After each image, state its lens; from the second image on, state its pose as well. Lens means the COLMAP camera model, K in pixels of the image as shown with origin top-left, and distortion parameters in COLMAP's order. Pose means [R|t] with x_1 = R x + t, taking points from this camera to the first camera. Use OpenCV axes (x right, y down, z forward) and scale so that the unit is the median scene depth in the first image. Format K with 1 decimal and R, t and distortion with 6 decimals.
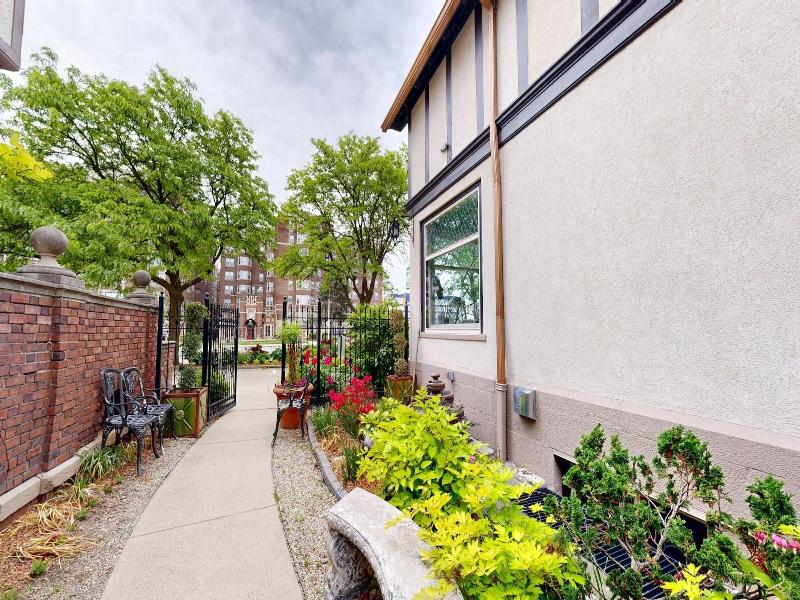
lens RADIAL K [[311.7, 0, 398.4], [0, 311.7, 308.9], [0, 0, 1]] dist [0.000526, 0.000068]
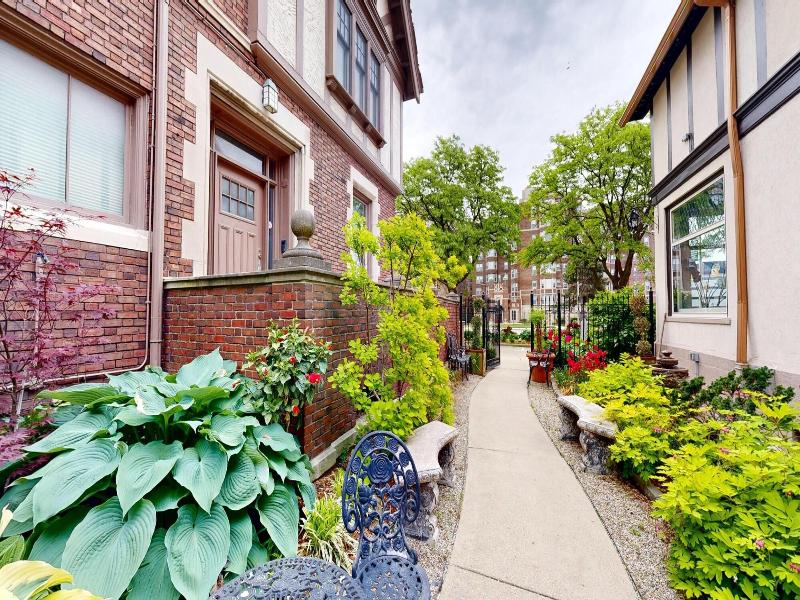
lens RADIAL K [[311.7, 0, 398.4], [0, 311.7, 308.9], [0, 0, 1]] dist [0.000526, 0.000068]
pose [[0.733697, -0.012807, -0.679356, 0.101703], [0.046225, 0.998447, 0.031101, -0.019597], [0.677903, -0.054222, 0.733149, -0.305029]]
